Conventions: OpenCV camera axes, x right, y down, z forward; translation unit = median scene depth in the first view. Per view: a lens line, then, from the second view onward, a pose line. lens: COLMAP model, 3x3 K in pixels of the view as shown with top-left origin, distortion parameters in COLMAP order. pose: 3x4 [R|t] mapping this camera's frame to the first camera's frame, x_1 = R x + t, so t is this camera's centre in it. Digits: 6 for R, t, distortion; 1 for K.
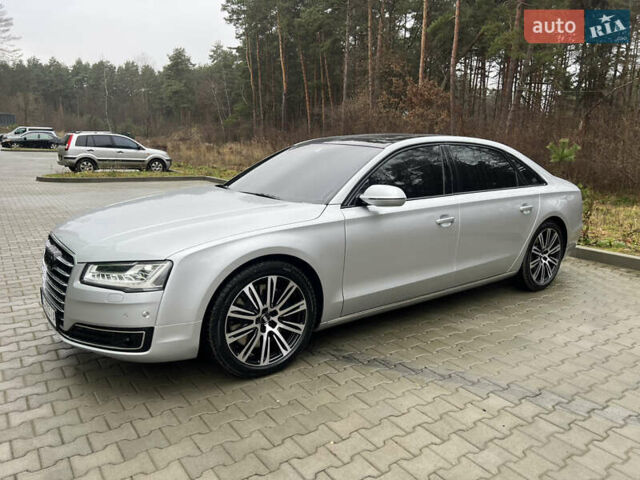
lens RADIAL K [[468.5, 0, 320.0], [0, 468.5, 240.0], [0, 0, 1]] dist [0.037246, -0.007145]
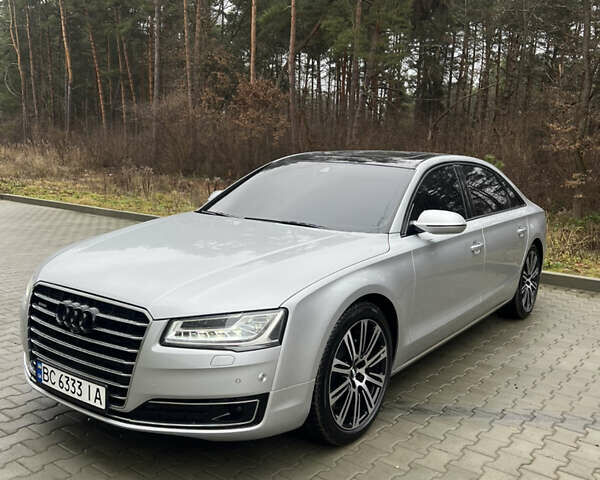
lens RADIAL K [[588.8, 0, 300.0], [0, 588.8, 240.0], [0, 0, 1]] dist [0.022989, 0.008975]
pose [[0.954686, -0.030105, 0.296088, -0.490584], [0.045796, 0.997882, -0.046199, -0.021935], [-0.294070, 0.057665, 0.954043, 0.007253]]
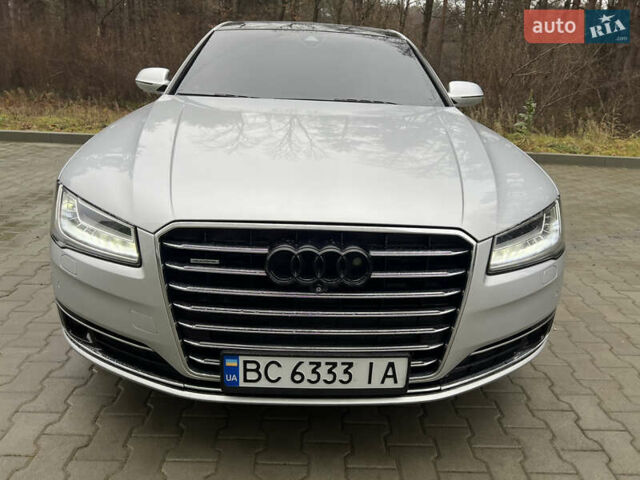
lens RADIAL K [[468.5, 0, 320.0], [0, 468.5, 240.0], [0, 0, 1]] dist [0.037246, -0.007145]
pose [[0.563626, -0.275577, 0.778706, -0.871313], [0.131514, 0.960622, 0.244765, -0.087542], [-0.815494, -0.035545, 0.577674, 0.723981]]
